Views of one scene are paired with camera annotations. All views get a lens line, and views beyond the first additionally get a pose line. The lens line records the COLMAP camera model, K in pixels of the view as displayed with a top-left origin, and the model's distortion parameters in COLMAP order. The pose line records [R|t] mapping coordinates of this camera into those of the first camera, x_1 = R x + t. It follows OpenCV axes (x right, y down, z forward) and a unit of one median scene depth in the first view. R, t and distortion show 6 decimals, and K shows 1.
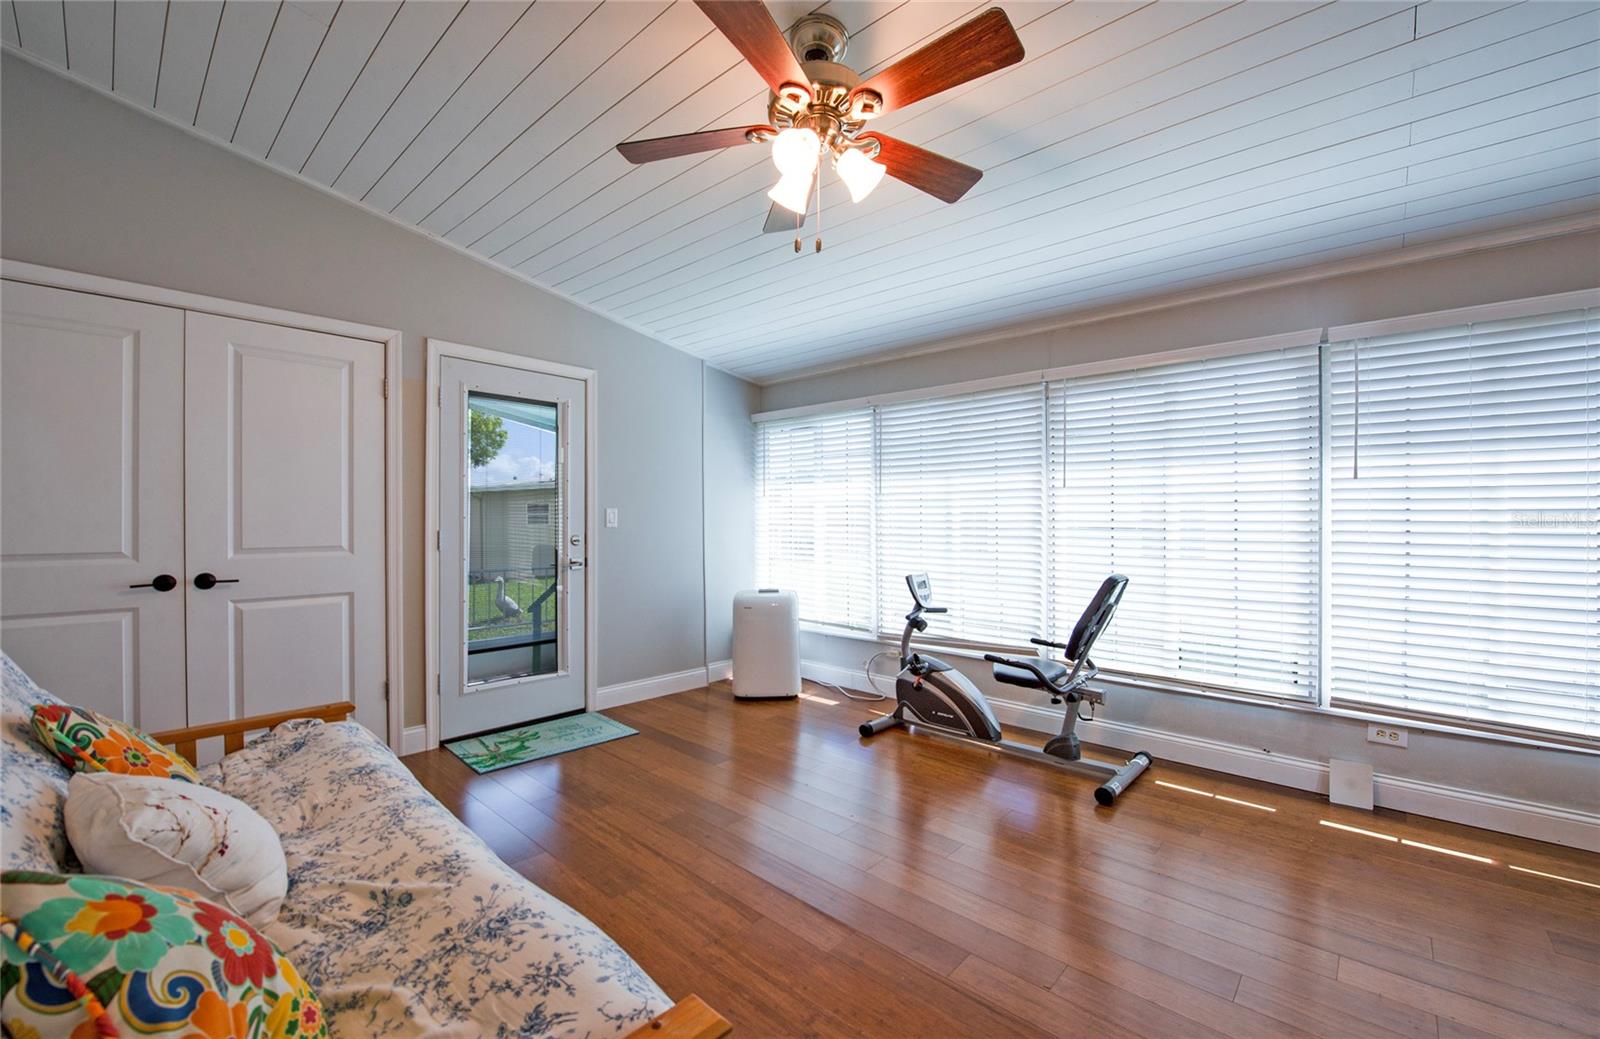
lens RADIAL K [[651.4, 0, 798.5], [0, 651.4, 521.9], [0, 0, 1]] dist [-0.015719, -0.000036]
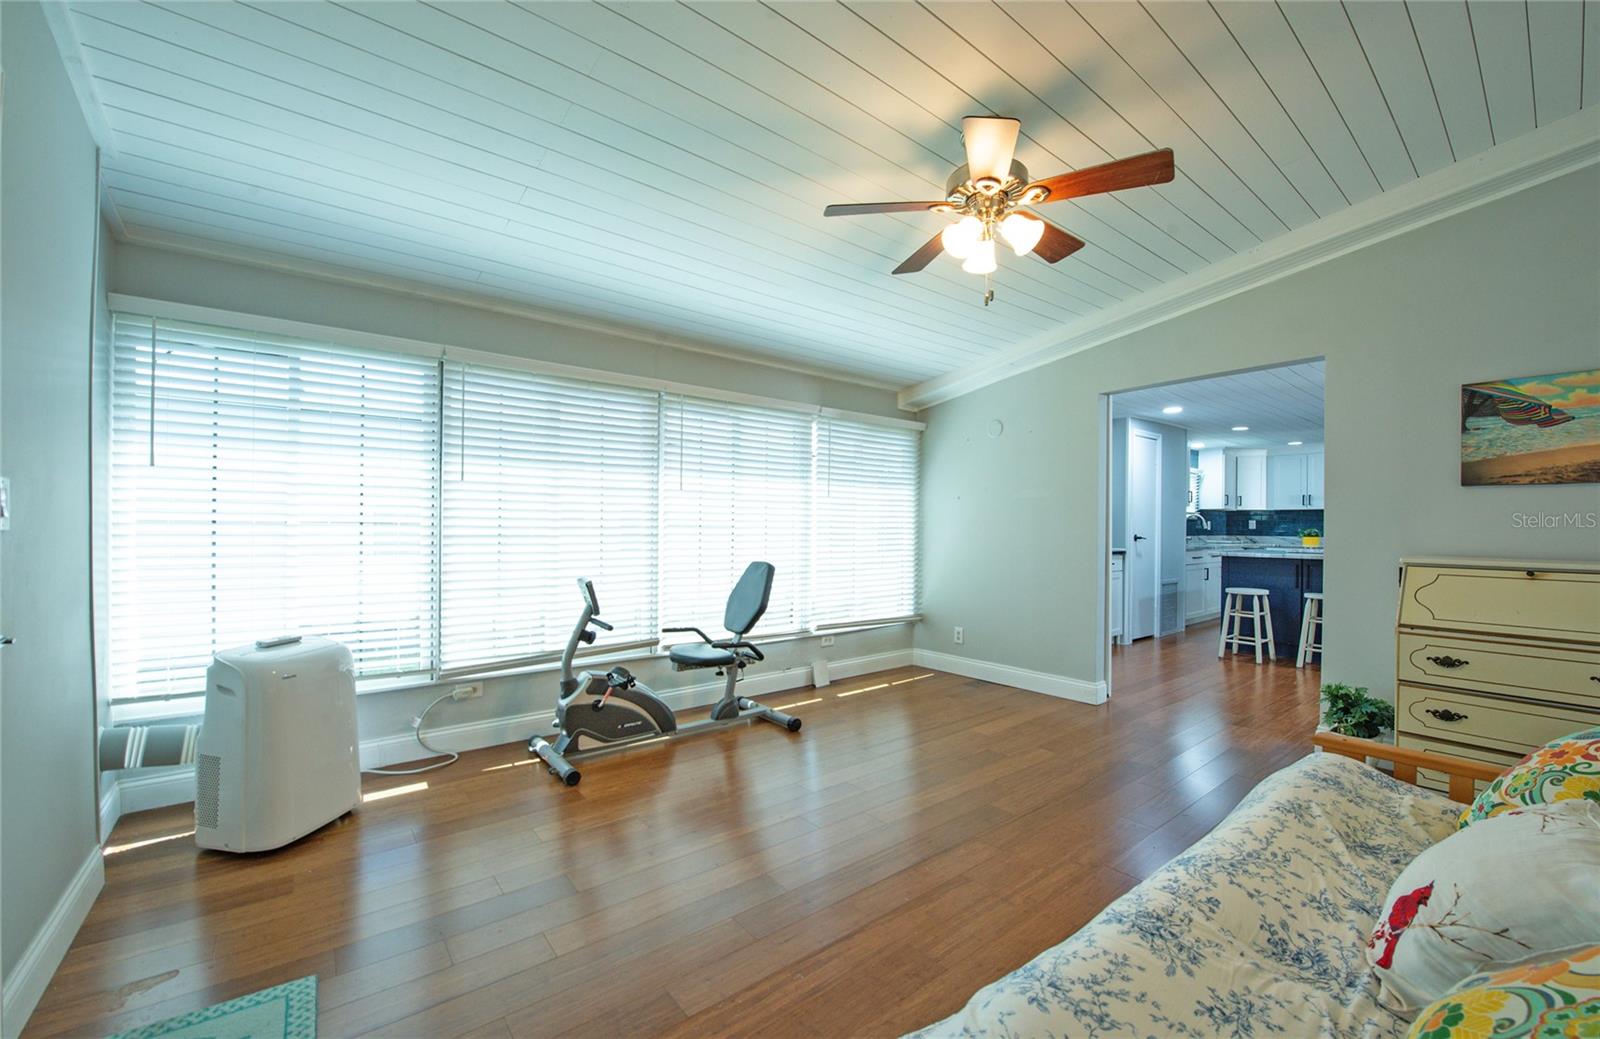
lens RADIAL K [[651.4, 0, 792.0], [0, 651.4, 522.9], [0, 0, 1]] dist [-0.015719, -0.000036]
pose [[0.141785, -0.002246, 0.989895, -0.715589], [-0.008064, 0.999962, 0.003424, -0.001079], [-0.989865, -0.008468, 0.141762, 0.675640]]
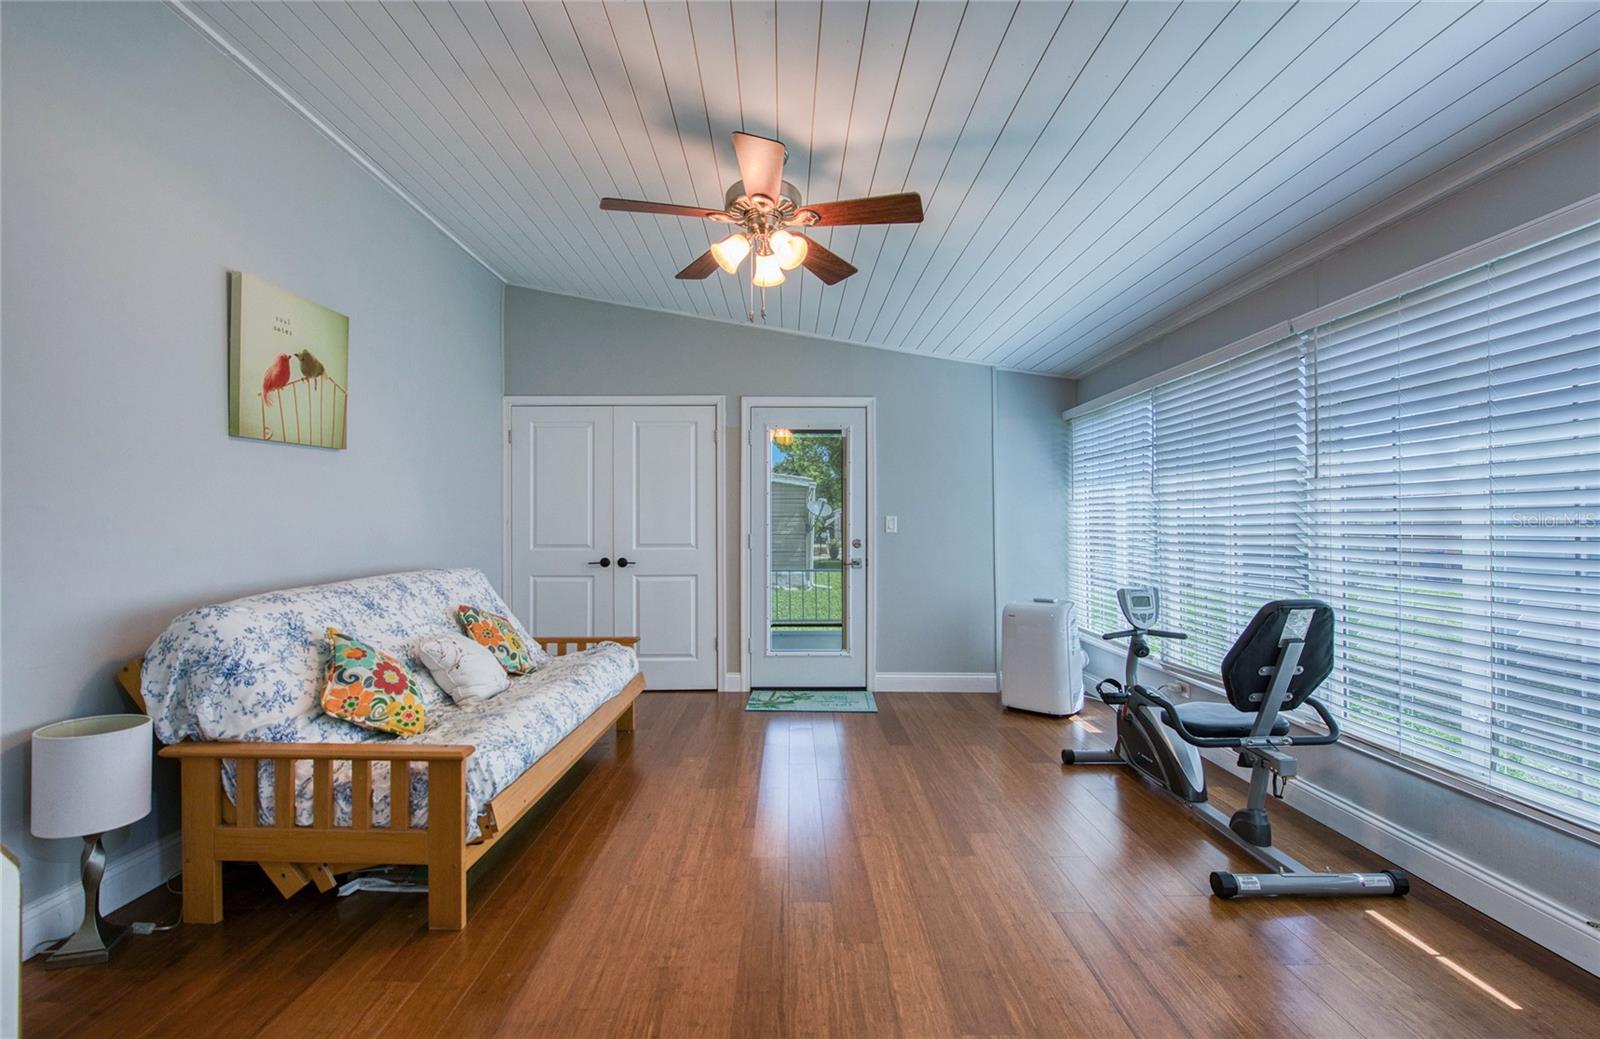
lens RADIAL K [[720.2, 0, 803.5], [0, 720.2, 521.1], [0, 0, 1]] dist [0.002615, 0.000321]
pose [[0.672144, -0.008408, -0.740373, 0.648949], [0.001051, 0.999945, -0.010403, 0.001621], [0.740420, 0.006214, 0.672116, 0.052611]]
